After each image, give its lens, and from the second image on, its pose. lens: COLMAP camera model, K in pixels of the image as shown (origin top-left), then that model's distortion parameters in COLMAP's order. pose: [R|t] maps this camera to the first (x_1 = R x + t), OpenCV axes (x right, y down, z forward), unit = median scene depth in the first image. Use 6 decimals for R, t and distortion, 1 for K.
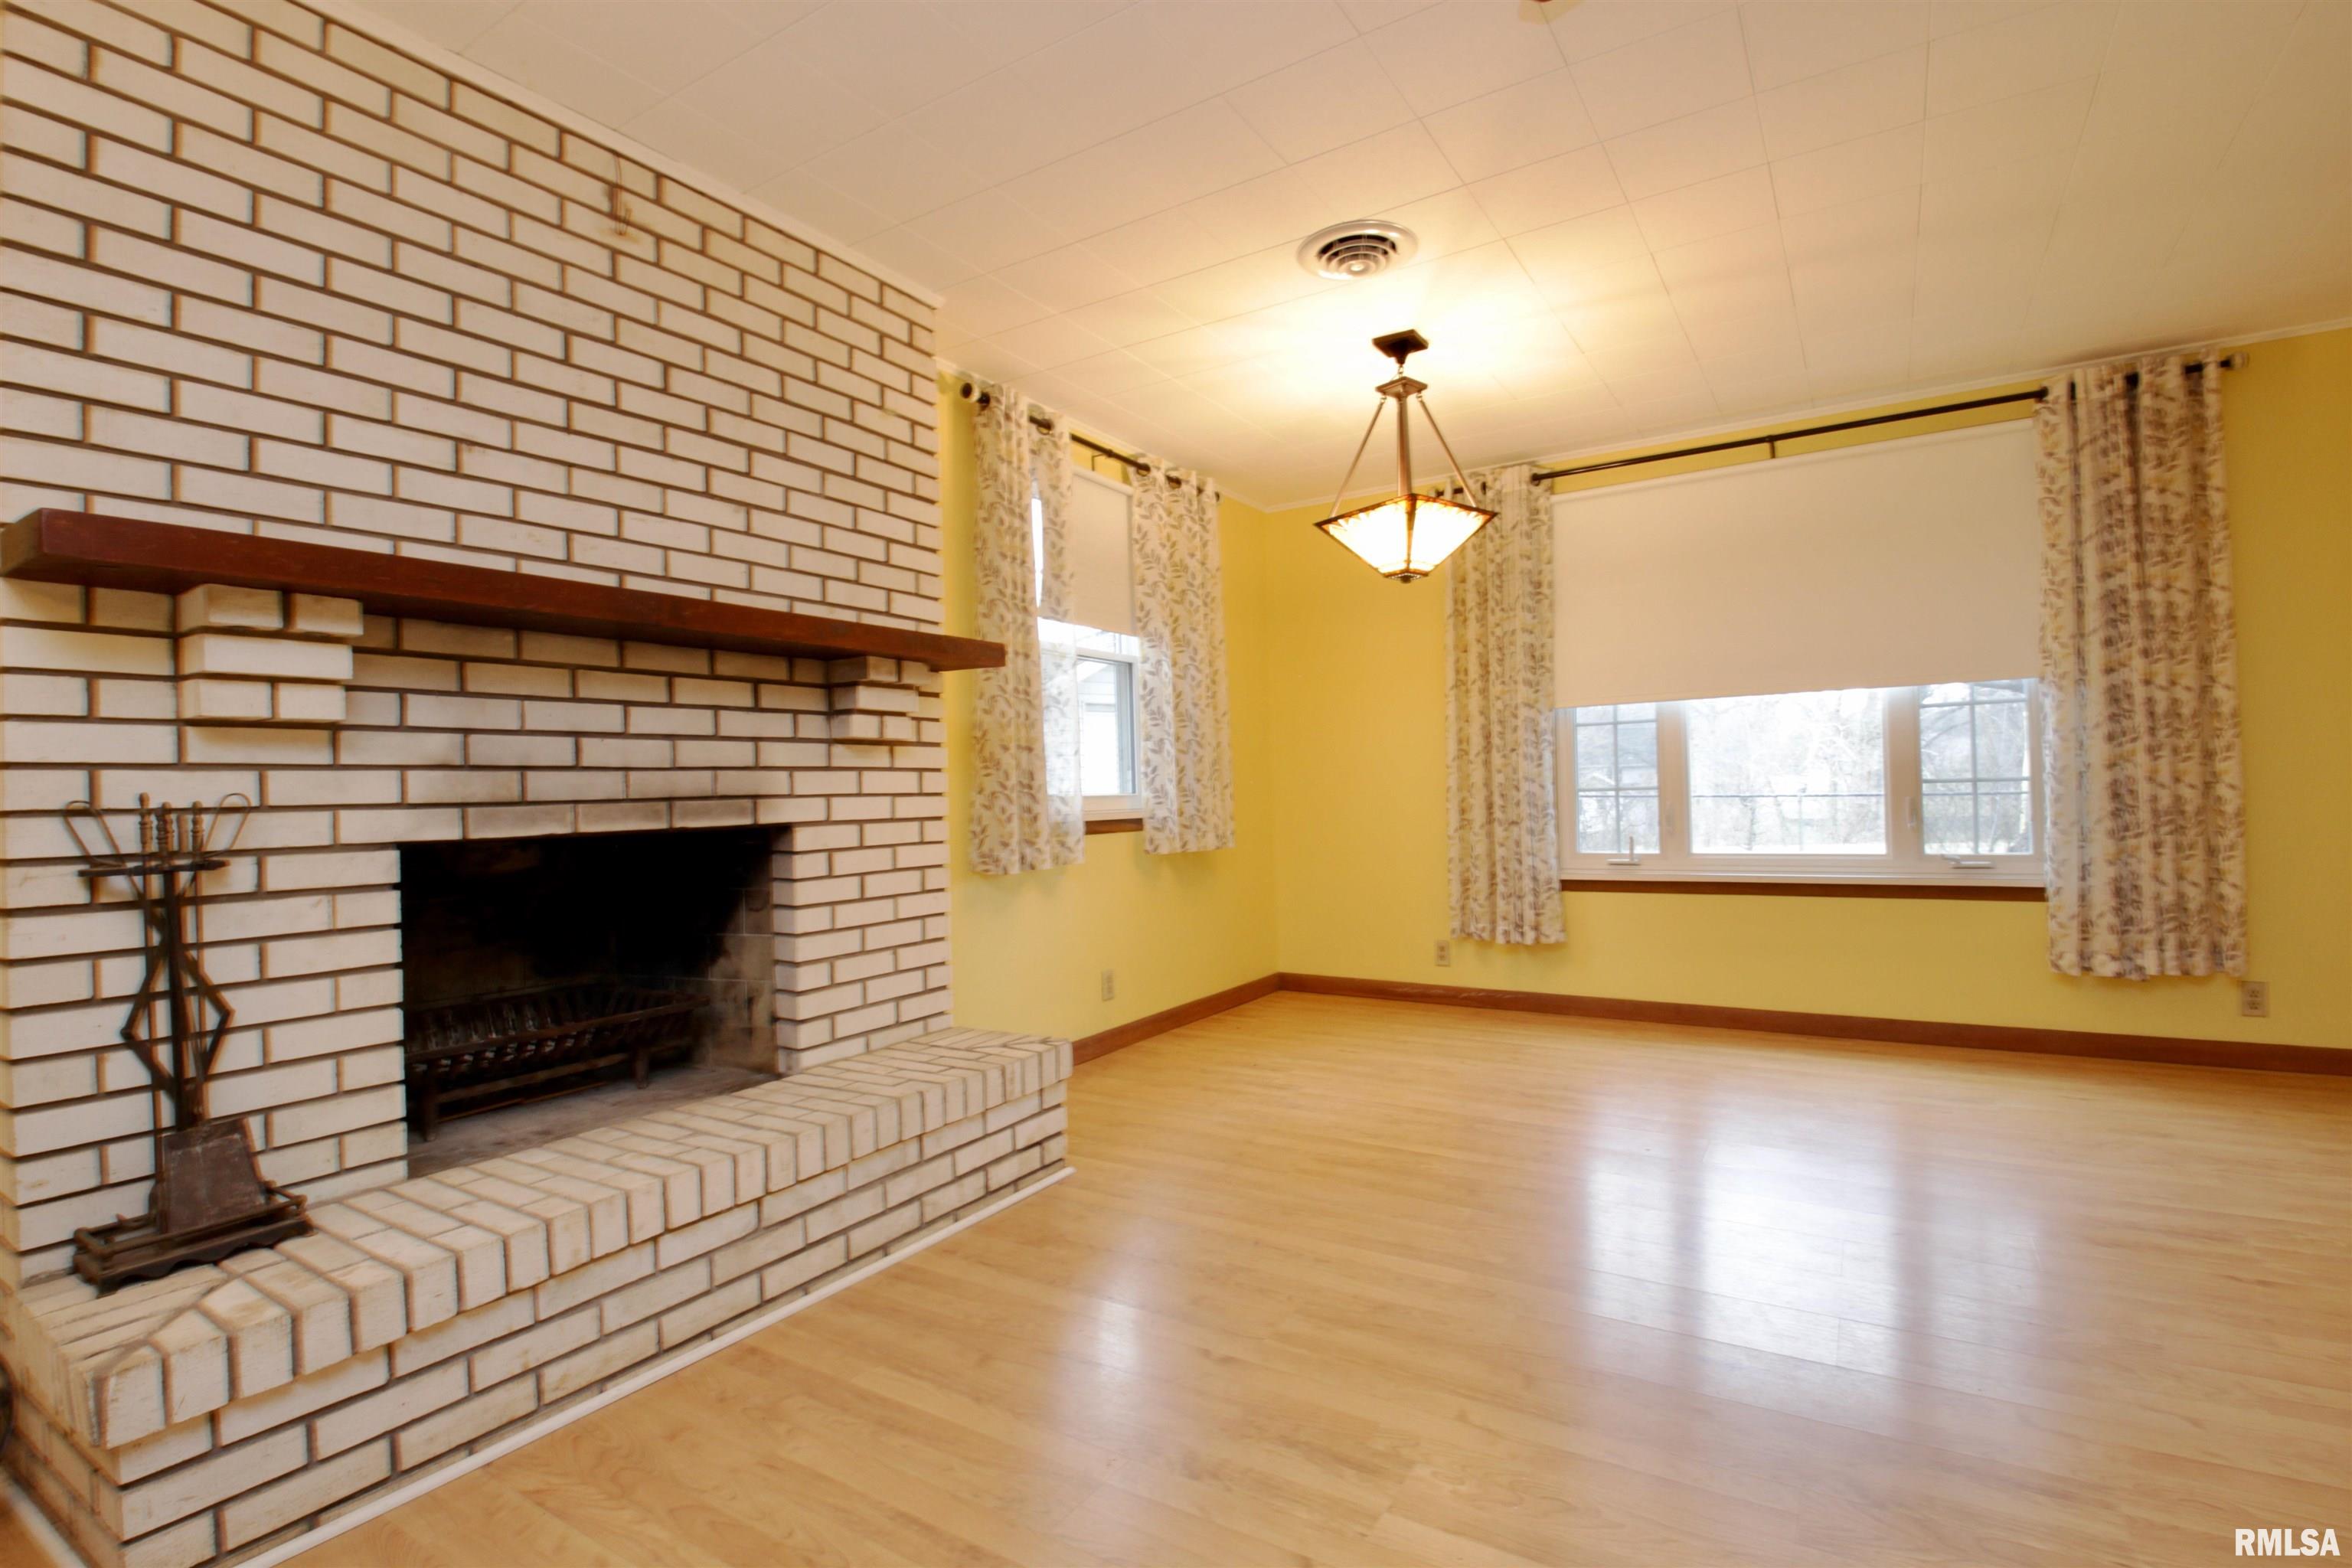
lens RADIAL K [[1087.6, 0, 1190.8], [0, 1087.6, 786.8], [0, 0, 1]] dist [0.020266, -0.030959]
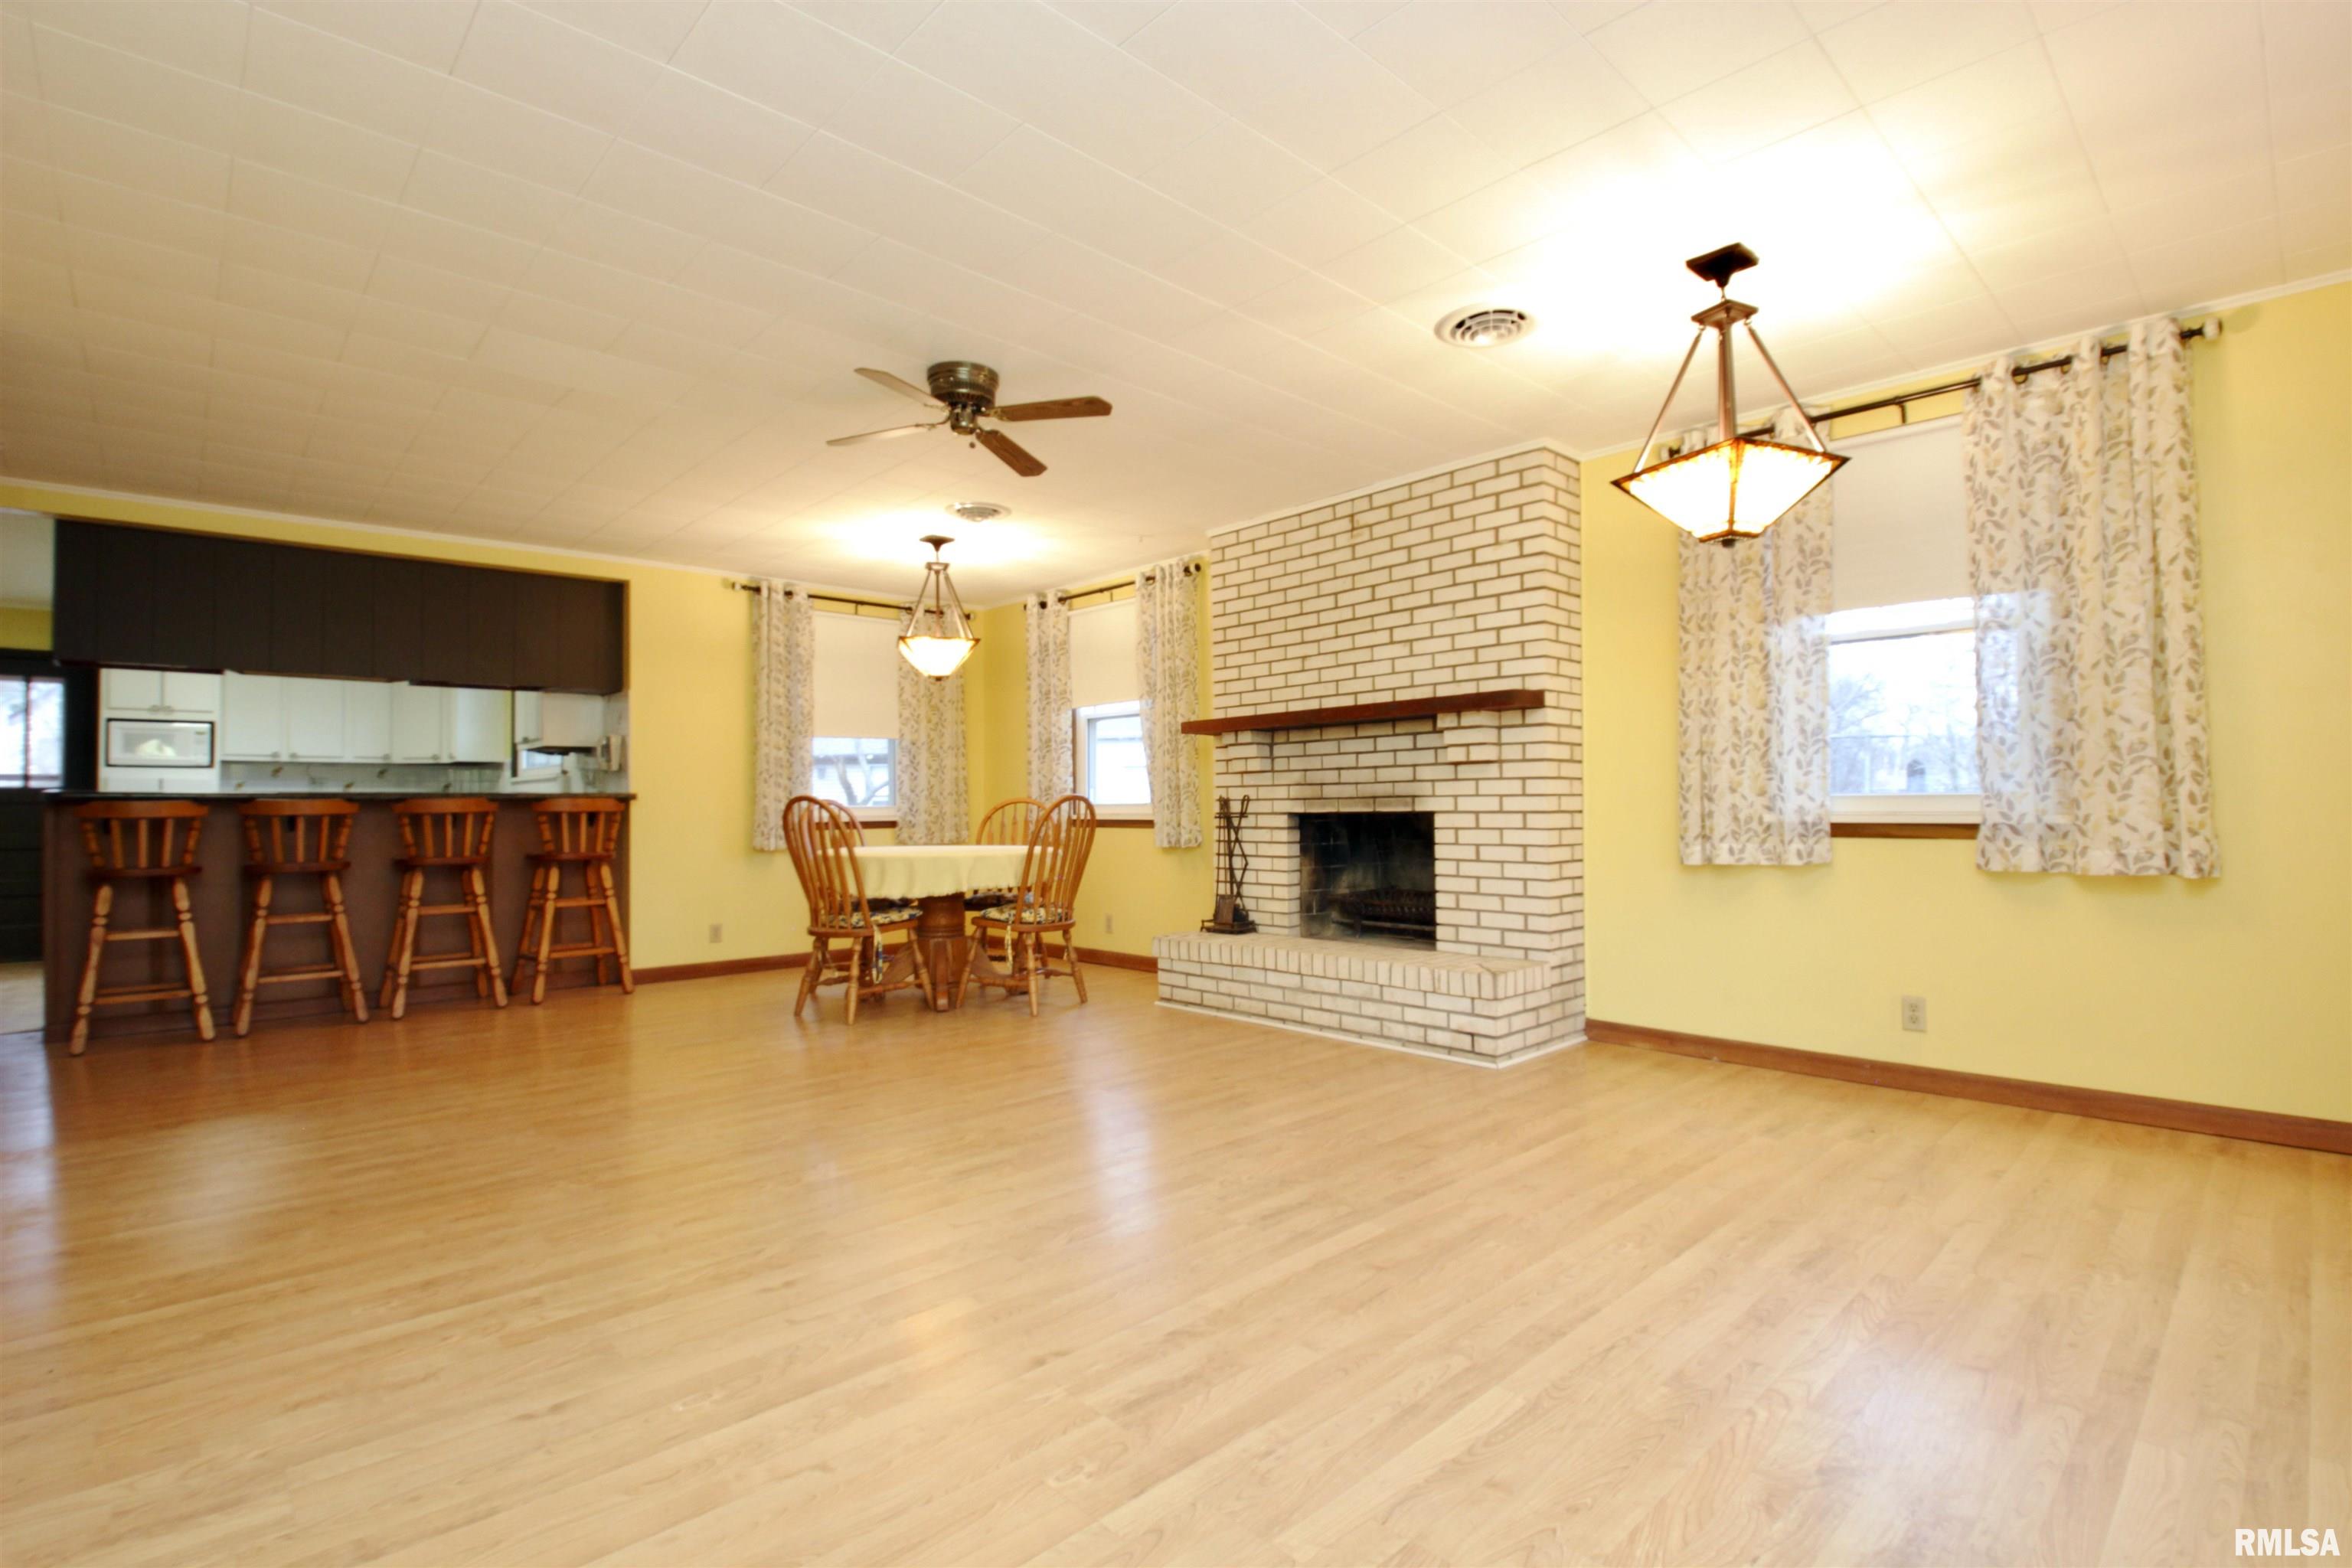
lens RADIAL K [[1087.6, 0, 1190.8], [0, 1087.6, 786.8], [0, 0, 1]] dist [0.020266, -0.030959]
pose [[-0.250507, 0.010071, -0.968062, 1.529655], [0.020800, 0.999771, 0.005019, -0.024815], [0.967891, -0.018879, -0.250659, 1.121592]]
